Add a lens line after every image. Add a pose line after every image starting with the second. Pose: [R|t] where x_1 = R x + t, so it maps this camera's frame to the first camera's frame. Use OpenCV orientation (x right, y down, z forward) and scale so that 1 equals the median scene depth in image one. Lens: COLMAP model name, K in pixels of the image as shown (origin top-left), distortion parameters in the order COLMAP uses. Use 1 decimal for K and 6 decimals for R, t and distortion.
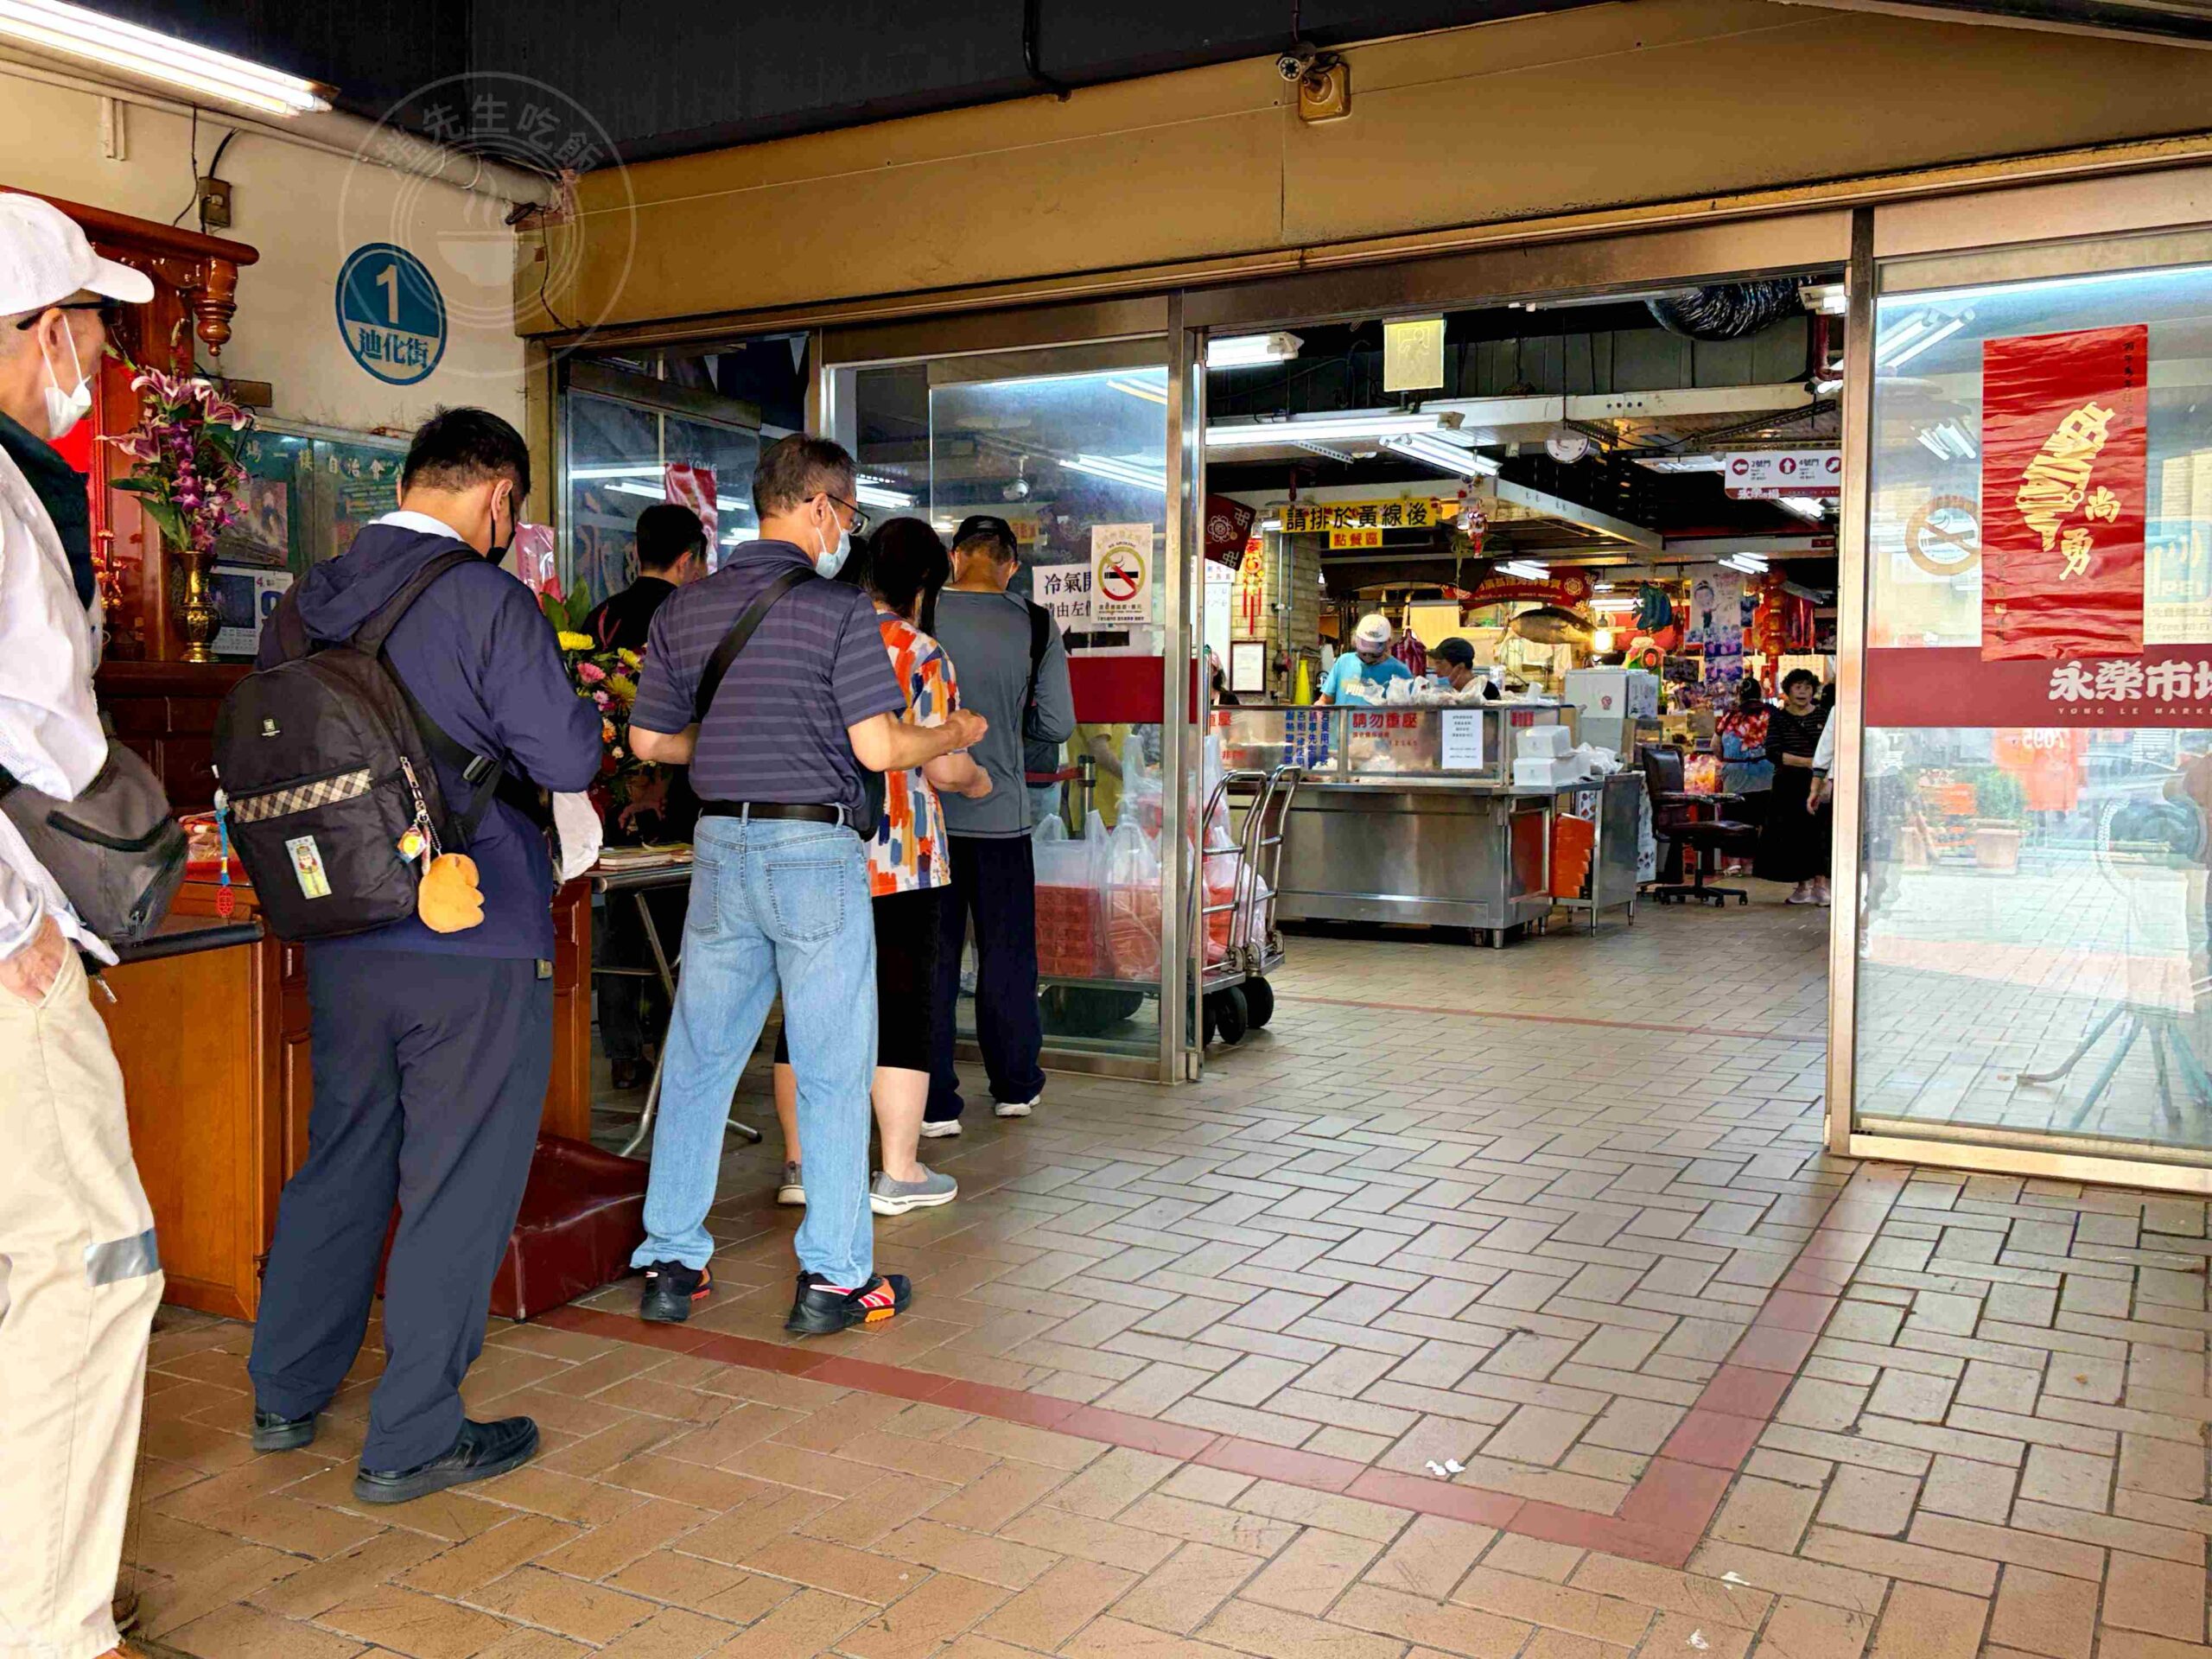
lens RADIAL K [[1969.8, 0, 1099.6], [0, 1969.8, 825.1], [0, 0, 1]] dist [0.054555, 0.004215]
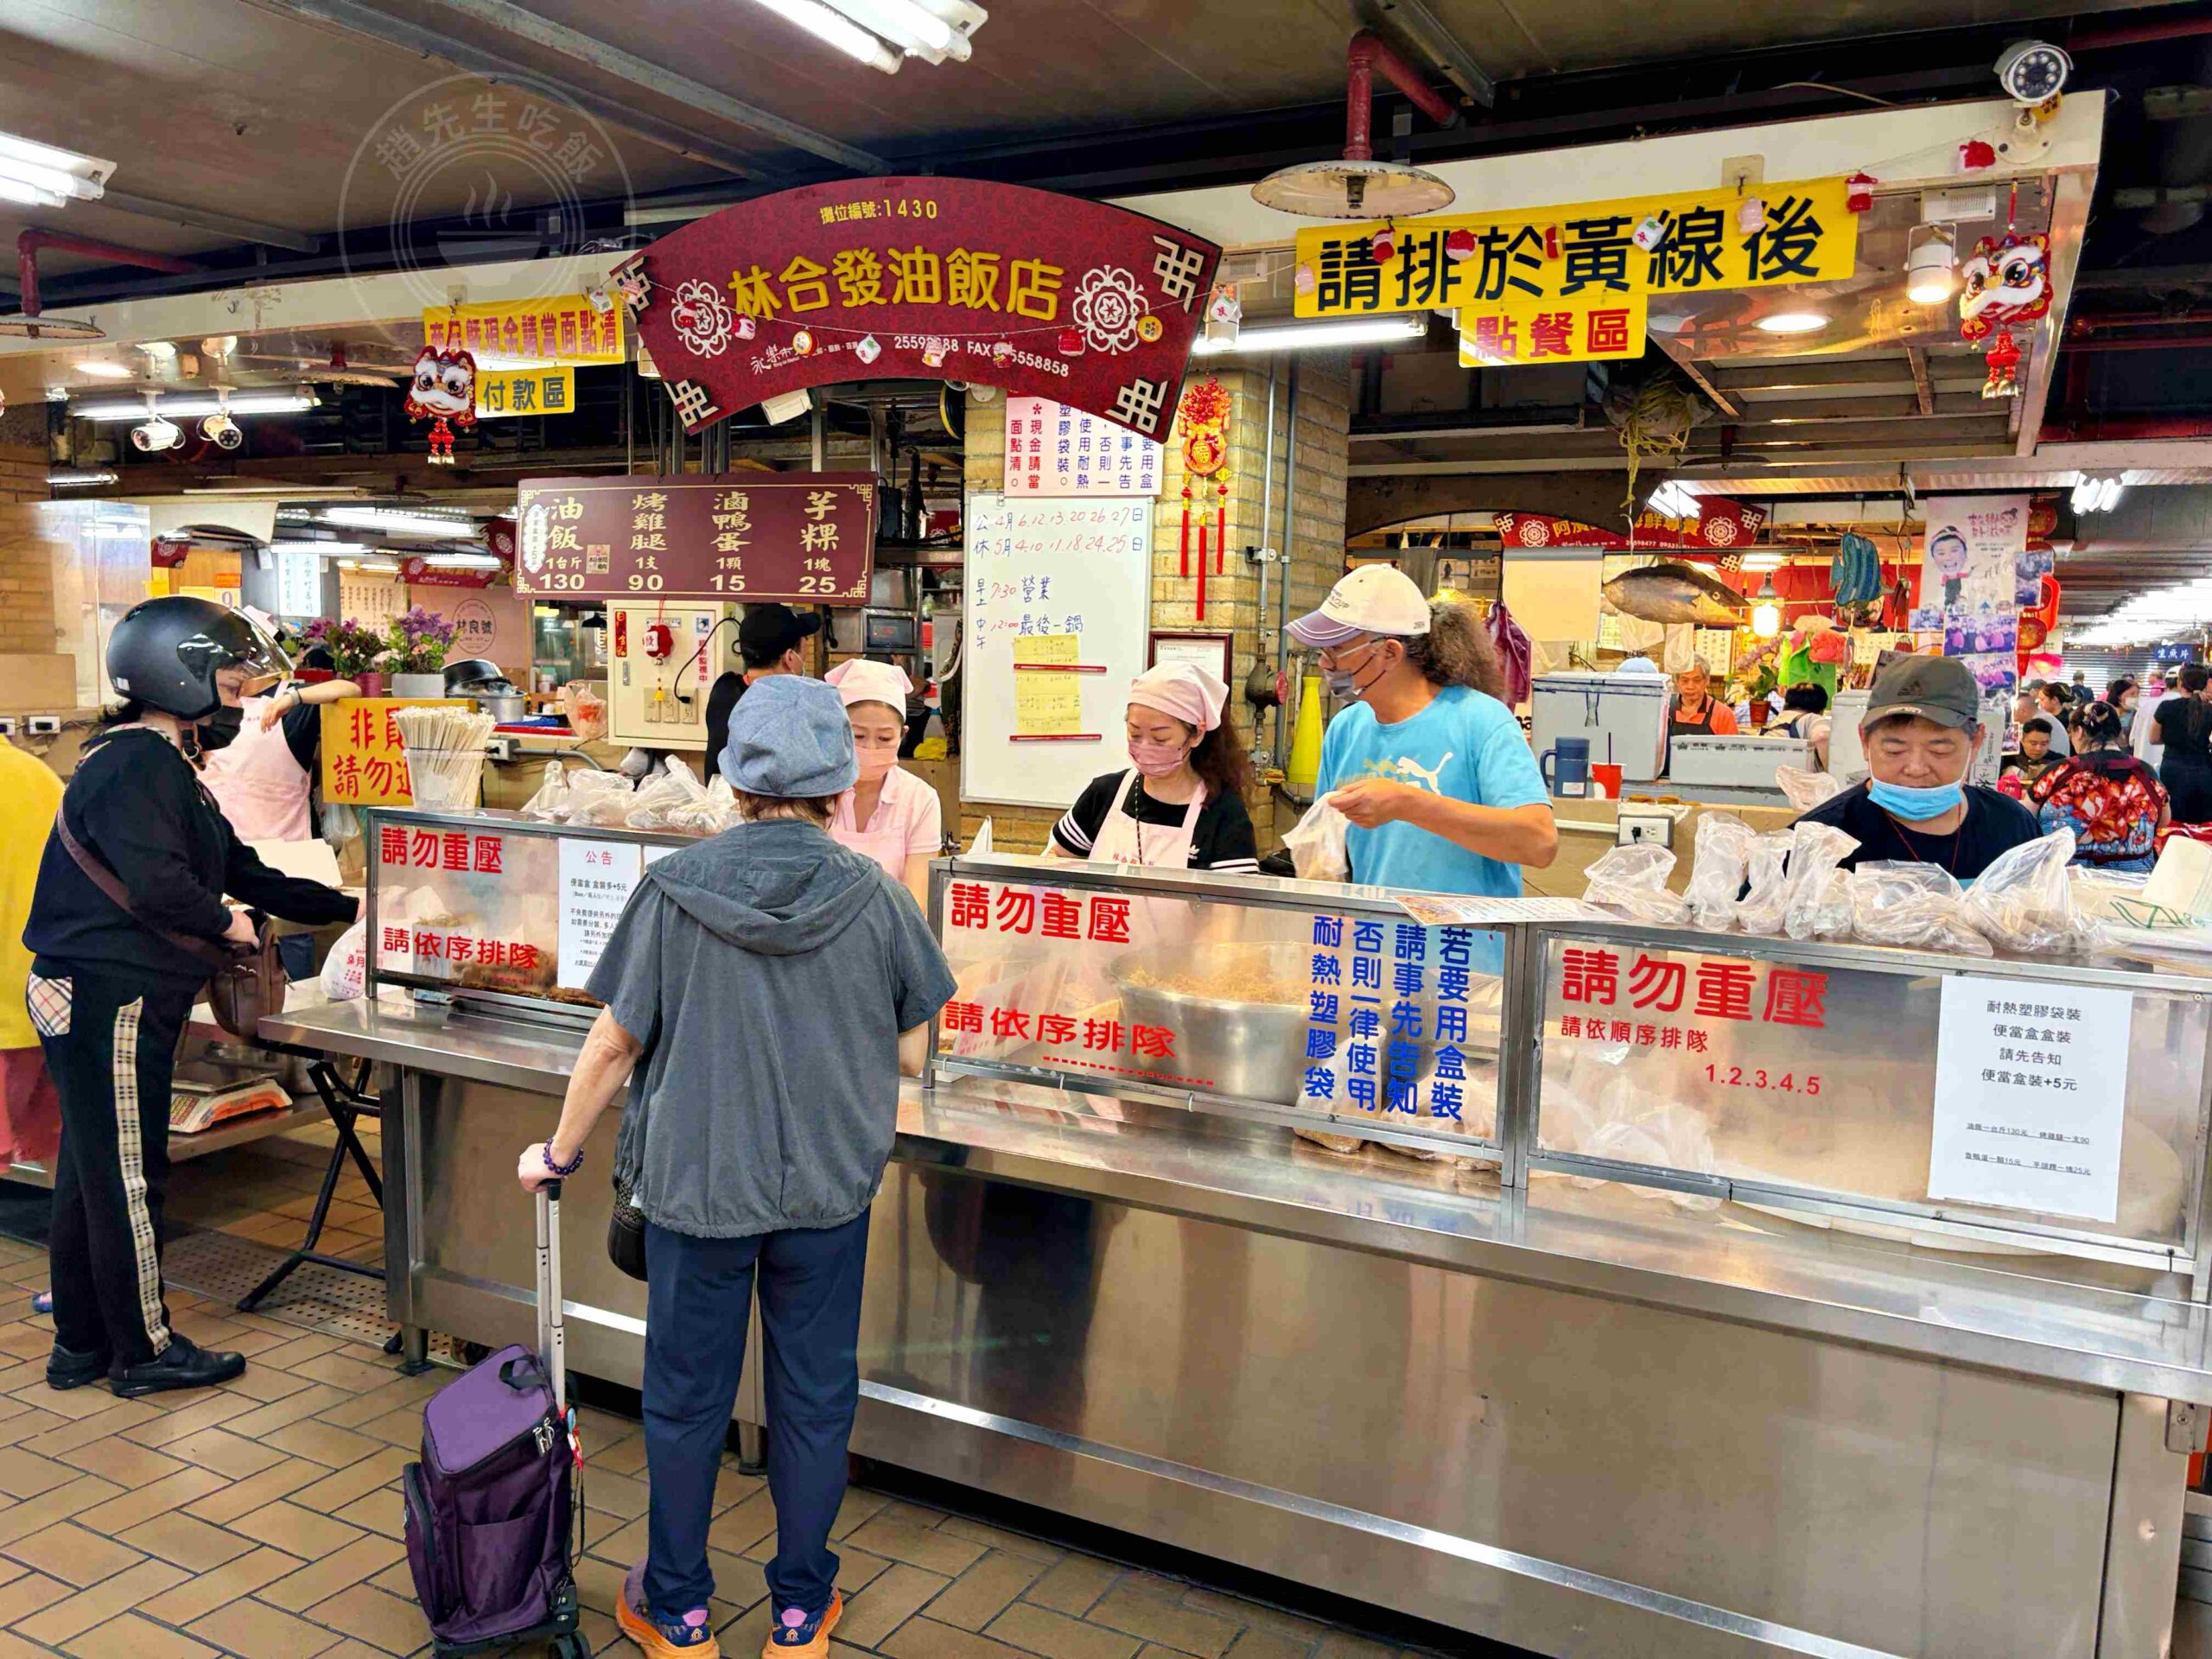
lens RADIAL K [[1670.7, 0, 1122.8], [0, 1670.7, 838.9], [0, 0, 1]] dist [0.005624, -0.018597]
pose [[0.999242, 0.013040, 0.036692, 0.046813], [-0.015223, 0.998090, 0.059869, -0.068703], [-0.035841, -0.060382, 0.997532, 0.620722]]
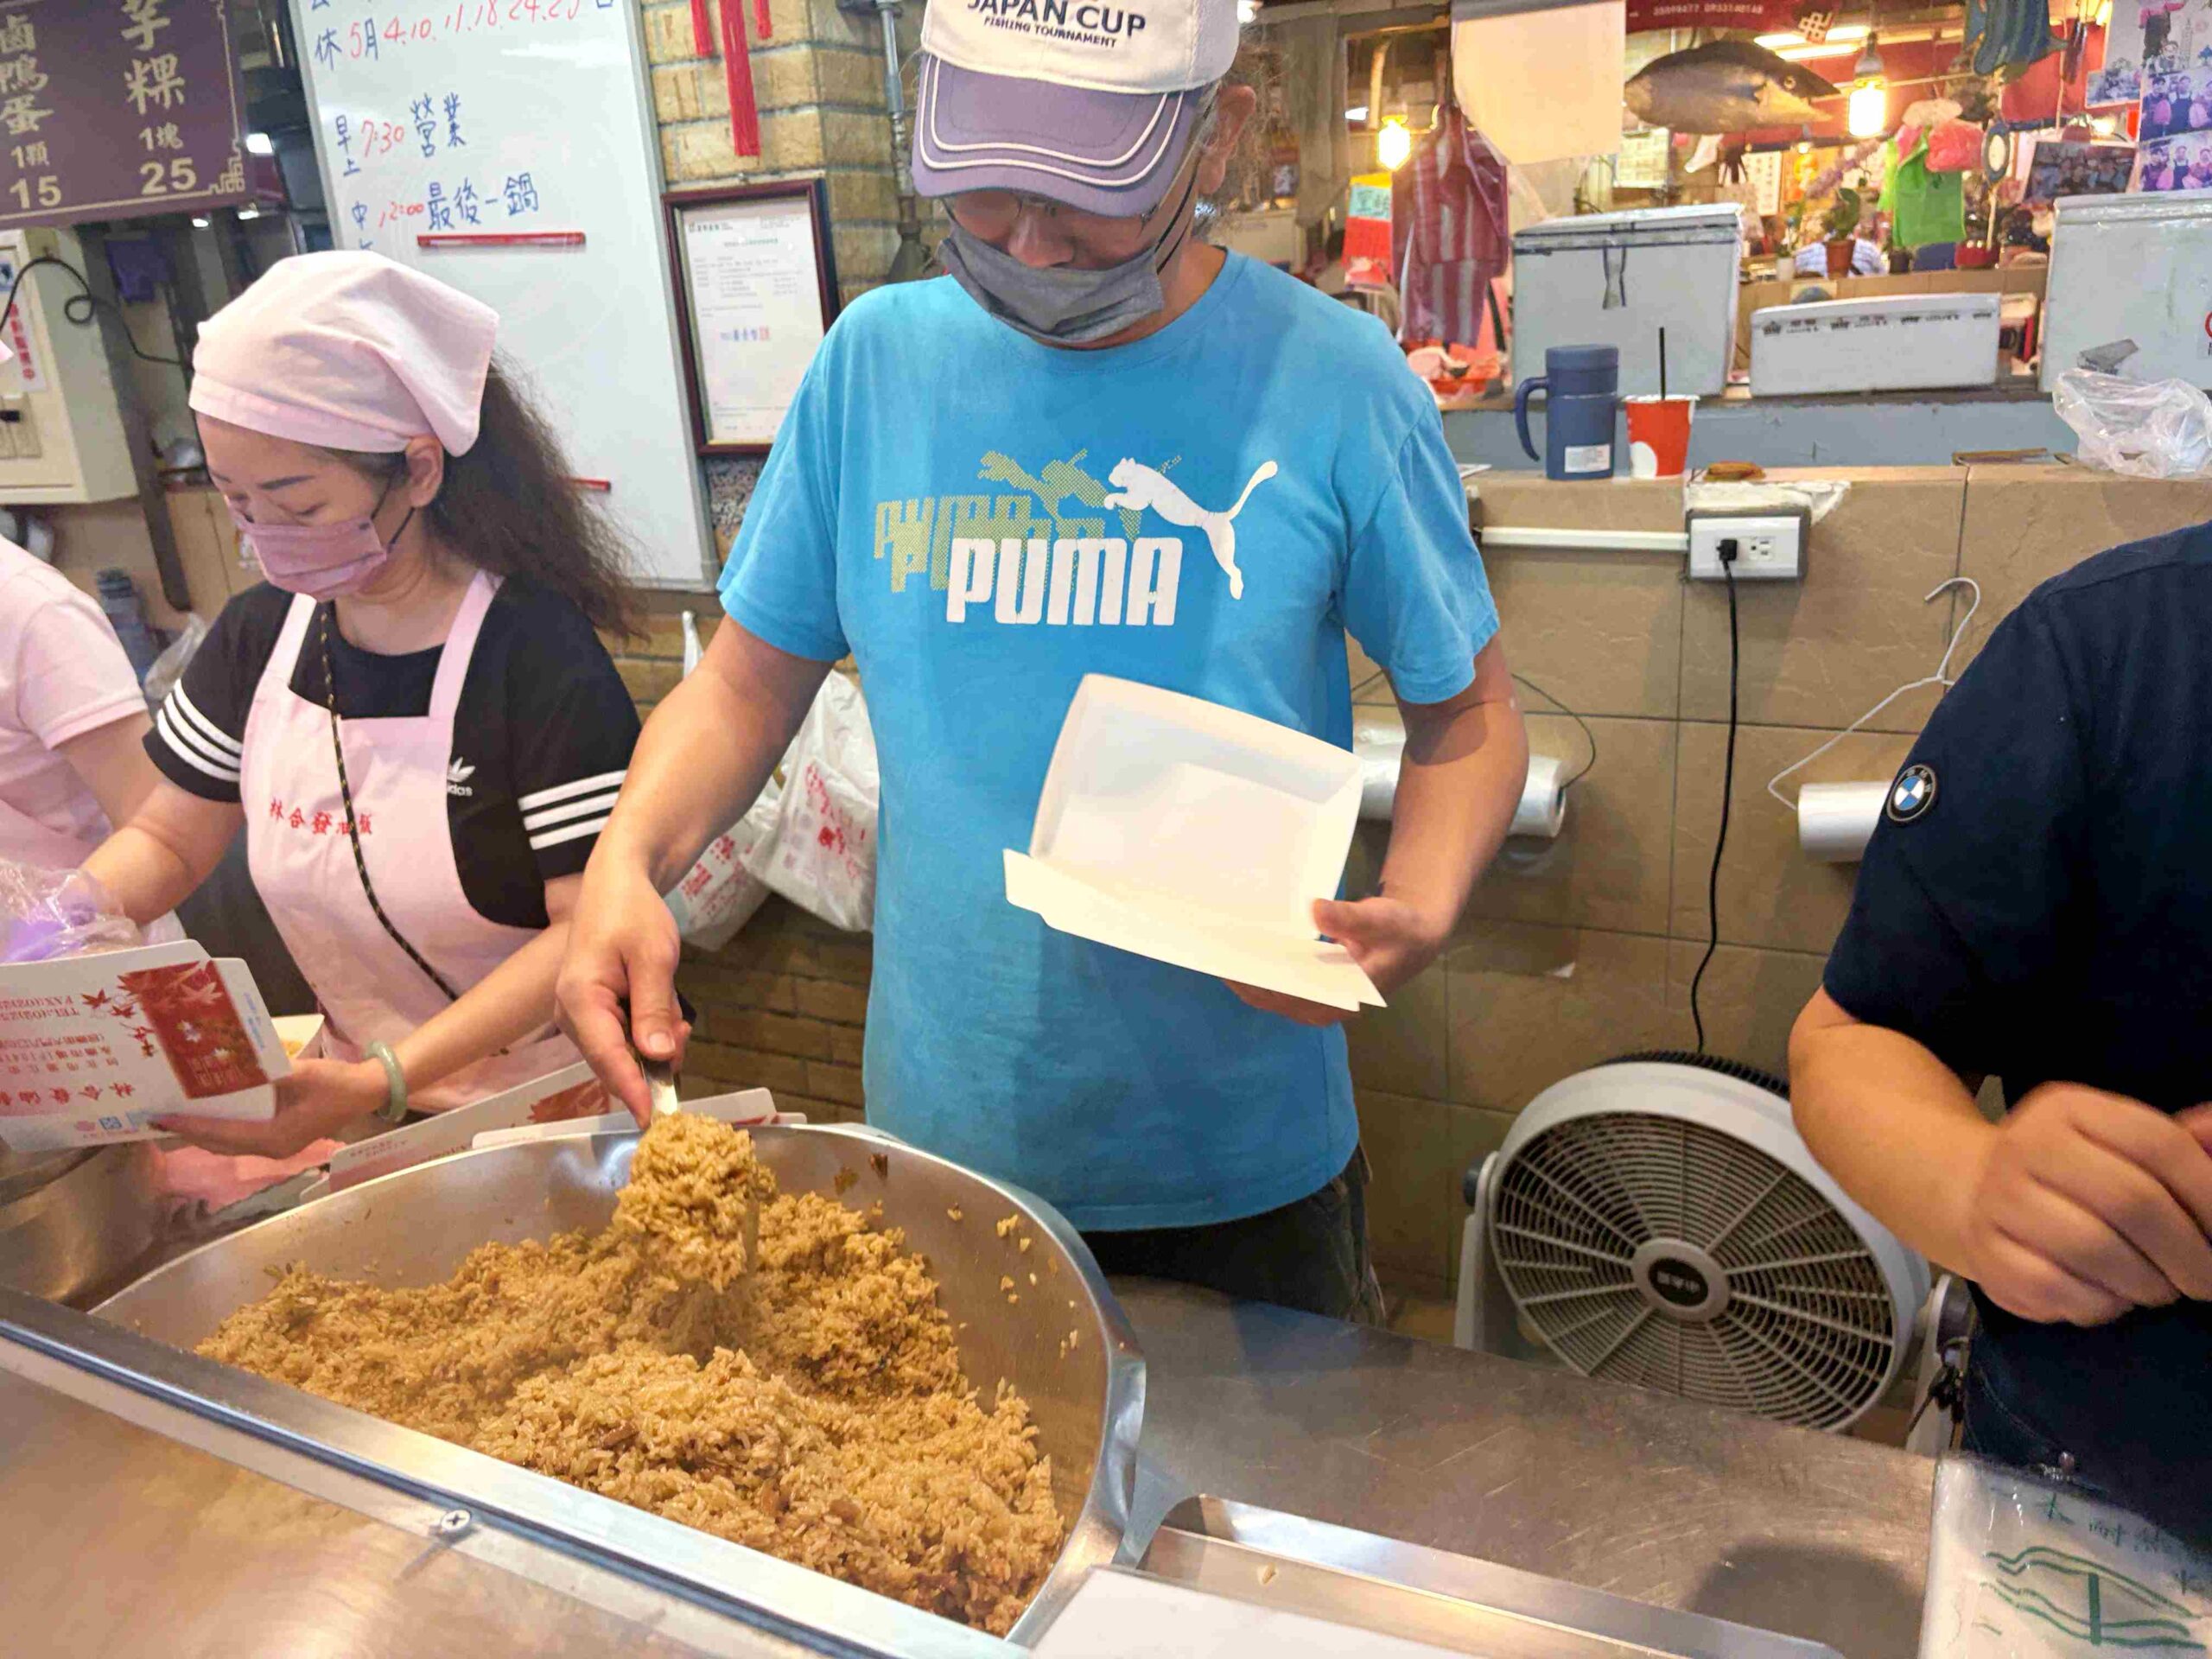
lens RADIAL K [[1670.7, 0, 1110.4], [0, 1670.7, 858.3], [0, 0, 1]] dist [0.005624, -0.018597]
pose [[0.996331, -0.084922, 0.010614, 0.102269], [0.078319, 0.954732, 0.286972, -0.072957], [-0.034504, -0.285088, 0.957880, 0.800857]]
